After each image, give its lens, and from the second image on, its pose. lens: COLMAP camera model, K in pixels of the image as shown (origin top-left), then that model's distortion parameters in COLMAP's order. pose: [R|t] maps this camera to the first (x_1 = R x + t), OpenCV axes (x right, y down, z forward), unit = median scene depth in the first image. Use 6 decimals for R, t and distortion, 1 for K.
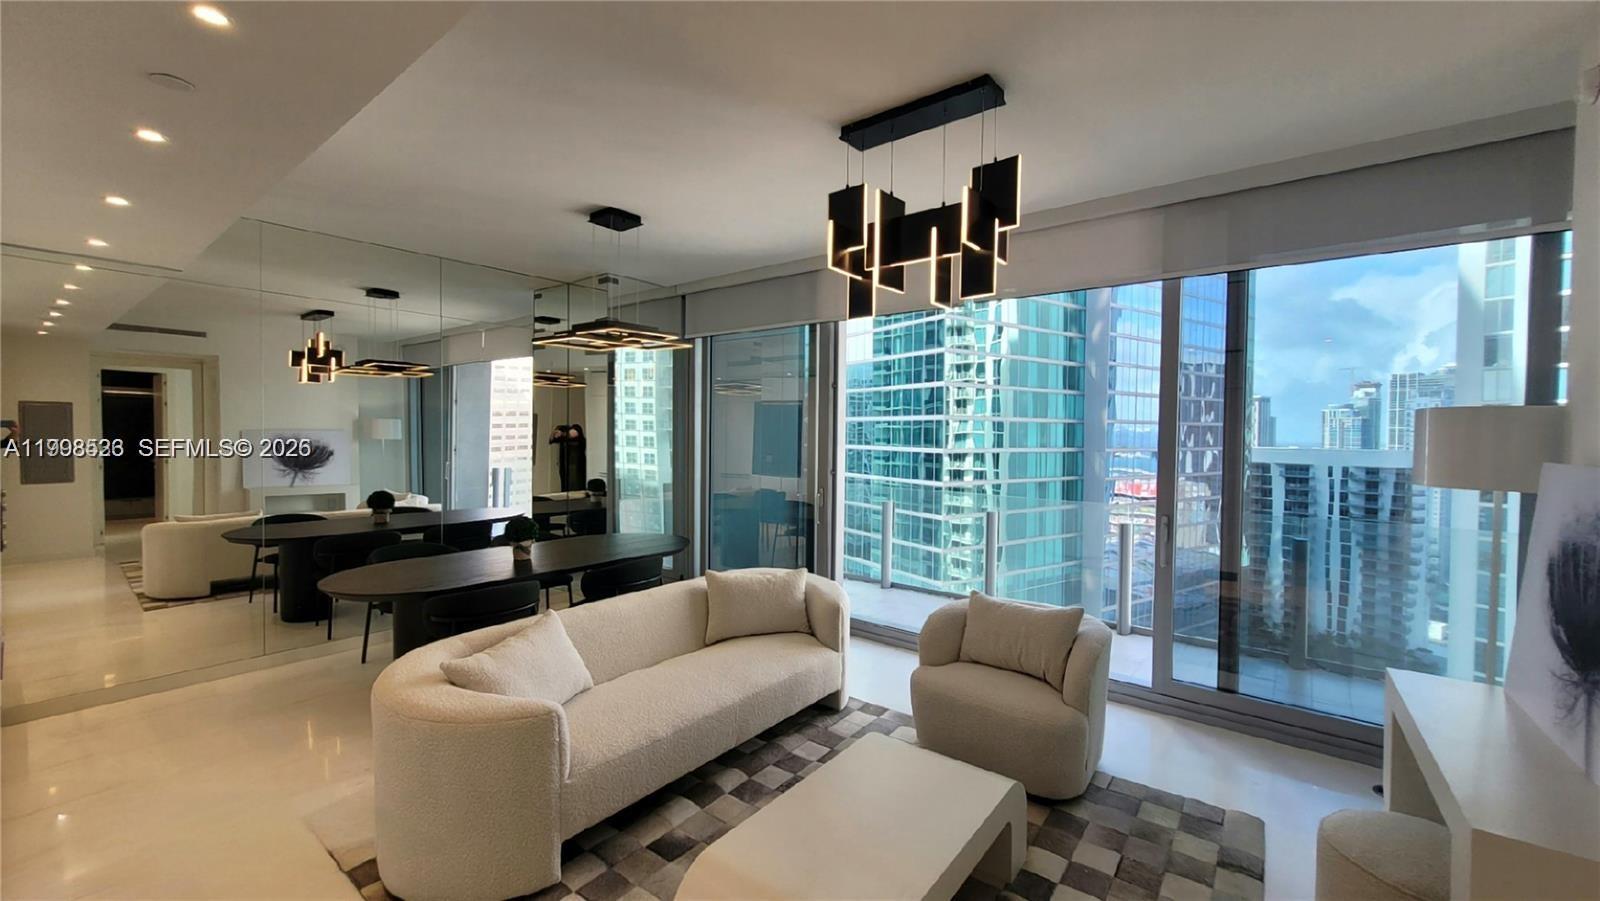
lens RADIAL K [[625.3, 0, 812.2], [0, 625.3, 448.2], [0, 0, 1]] dist [-0.000875, -0.000427]
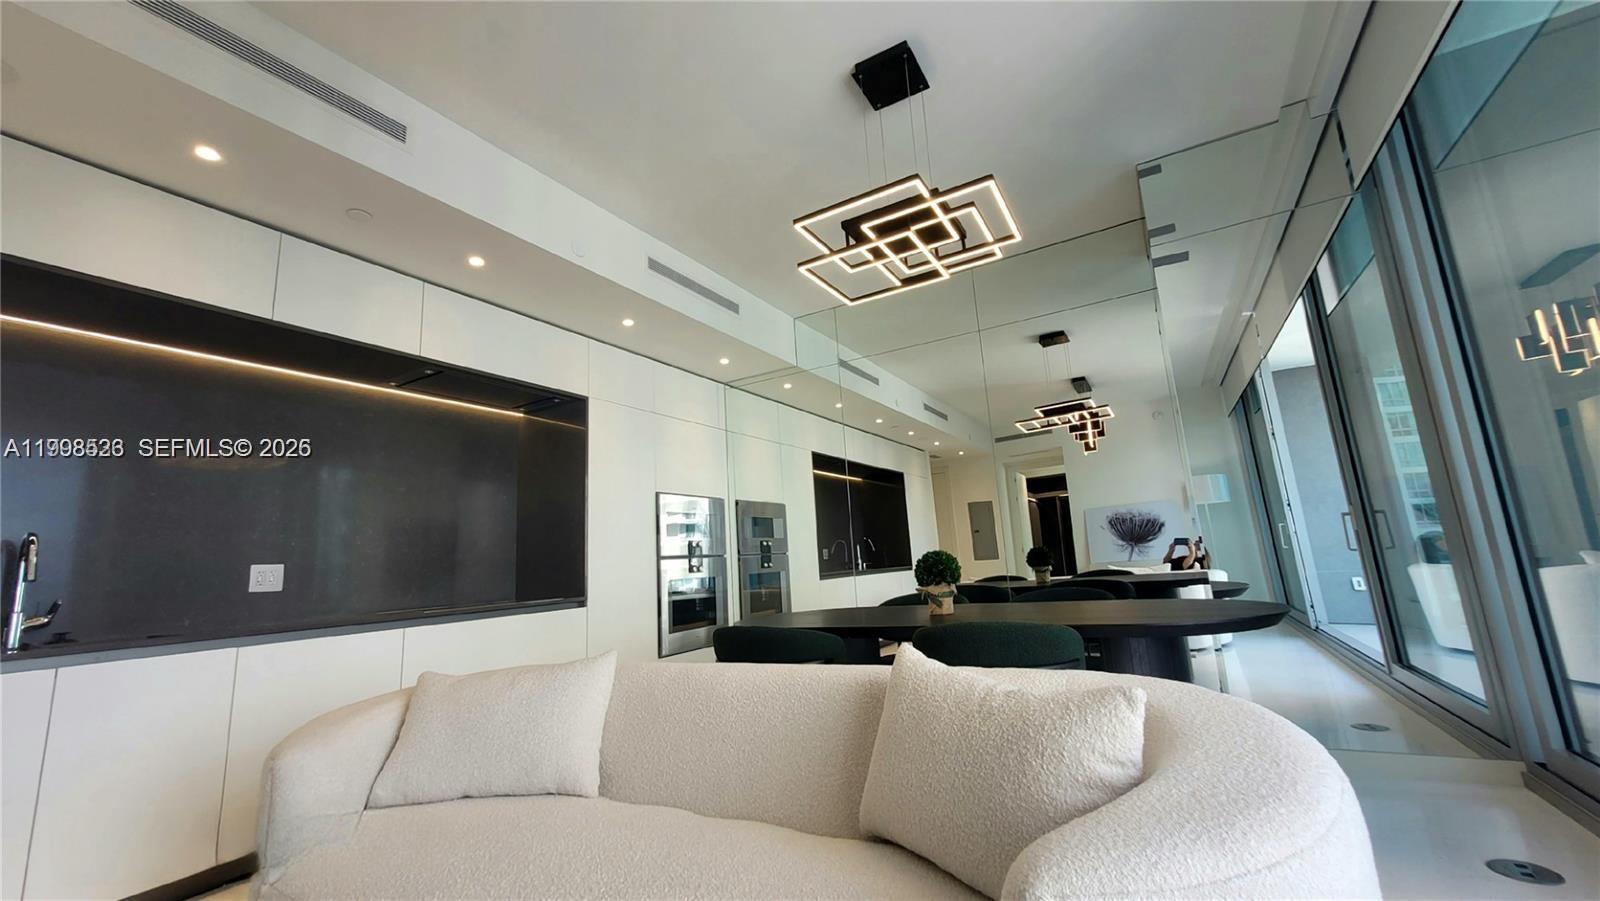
lens RADIAL K [[625.3, 0, 812.2], [0, 625.3, 448.2], [0, 0, 1]] dist [-0.000875, -0.000427]
pose [[0.140480, -0.206289, -0.968354, 0.056586], [0.049450, 0.978294, -0.201233, 0.034832], [0.988848, -0.019616, 0.147632, 0.204460]]
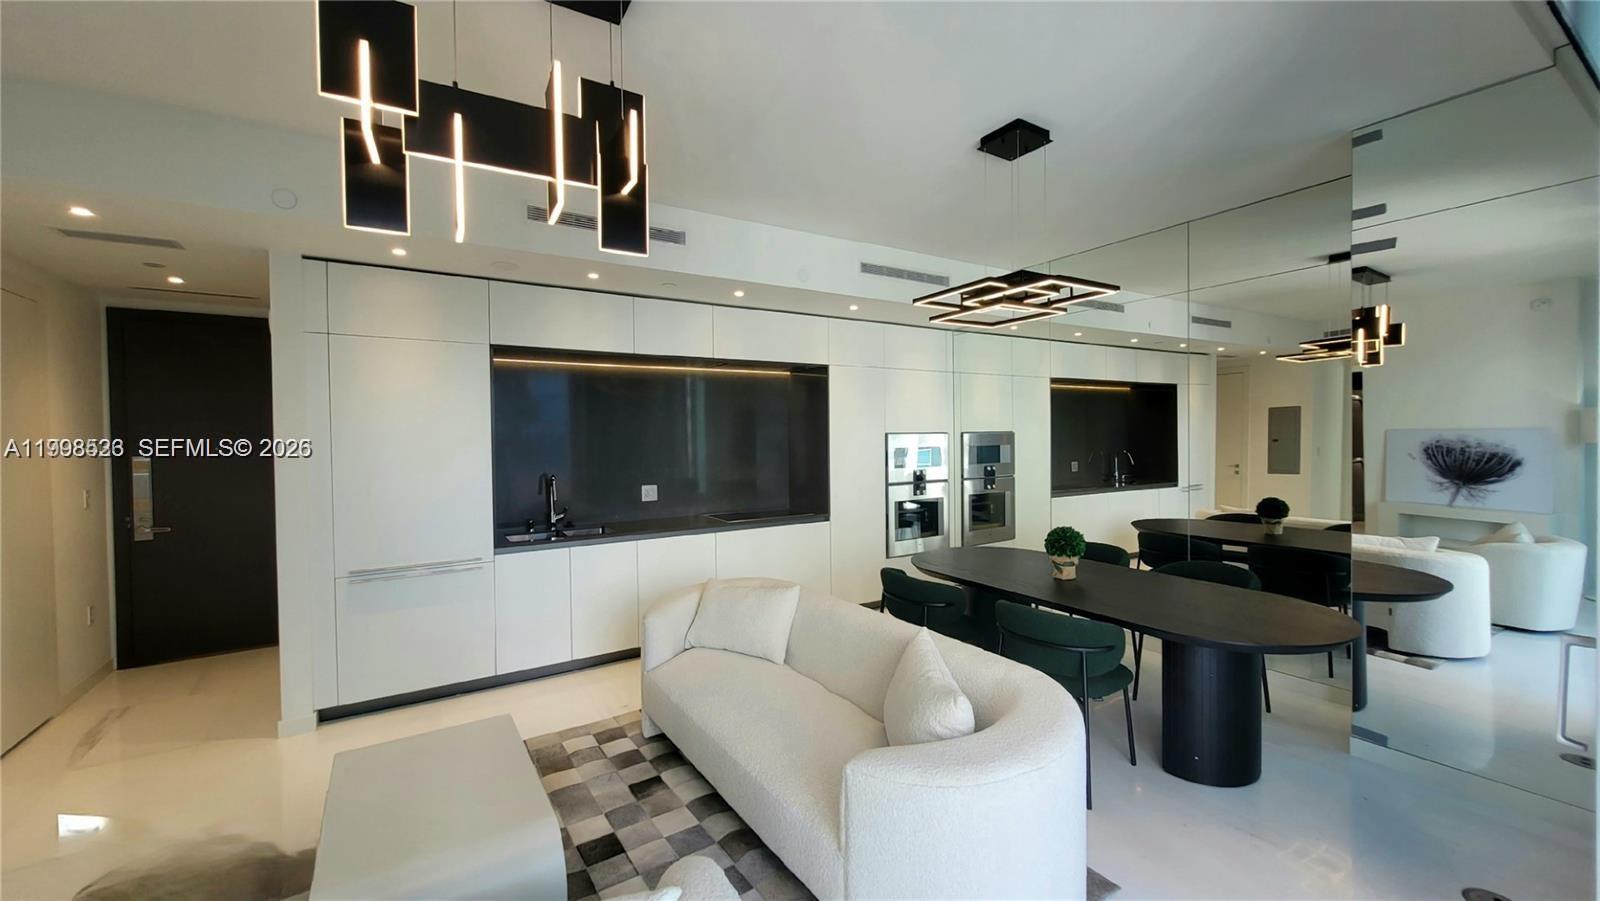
lens RADIAL K [[625.3, 0, 812.2], [0, 625.3, 448.2], [0, 0, 1]] dist [-0.000875, -0.000427]
pose [[-0.340964, 0.008185, -0.940041, 0.118893], [-0.008814, 0.999890, 0.011903, -0.001472], [0.940035, 0.012344, -0.340854, 0.258658]]
